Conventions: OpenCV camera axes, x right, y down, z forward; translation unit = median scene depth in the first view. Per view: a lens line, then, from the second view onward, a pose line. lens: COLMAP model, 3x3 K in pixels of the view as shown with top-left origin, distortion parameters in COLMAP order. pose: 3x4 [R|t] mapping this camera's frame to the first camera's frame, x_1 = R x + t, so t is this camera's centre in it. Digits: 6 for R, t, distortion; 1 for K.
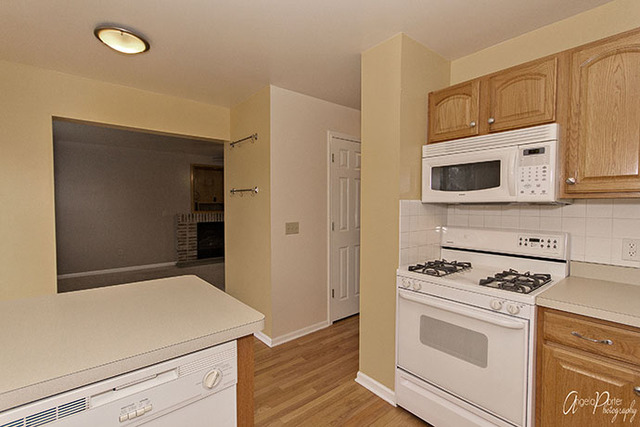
lens RADIAL K [[302.4, 0, 320.0], [0, 302.4, 213.5], [0, 0, 1]] dist [-0.000046, 0.000176]
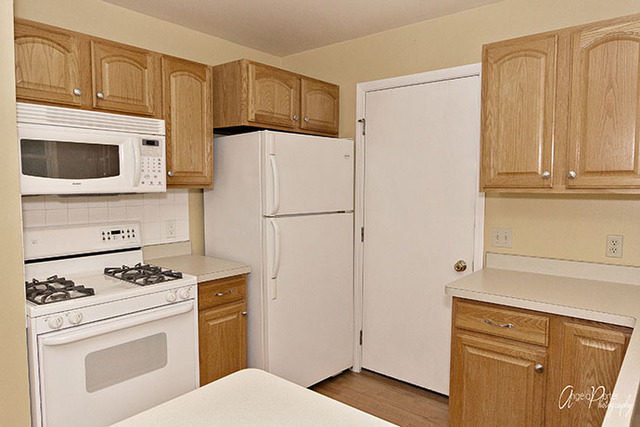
lens RADIAL K [[434.8, 0, 320.0], [0, 434.8, 213.5], [0, 0, 1]] dist [-0.004597, -0.001799]
pose [[-0.191173, -0.071544, 0.978946, -0.773087], [0.025545, 0.996640, 0.077826, -0.062460], [-0.981224, 0.039886, -0.188703, 0.670005]]
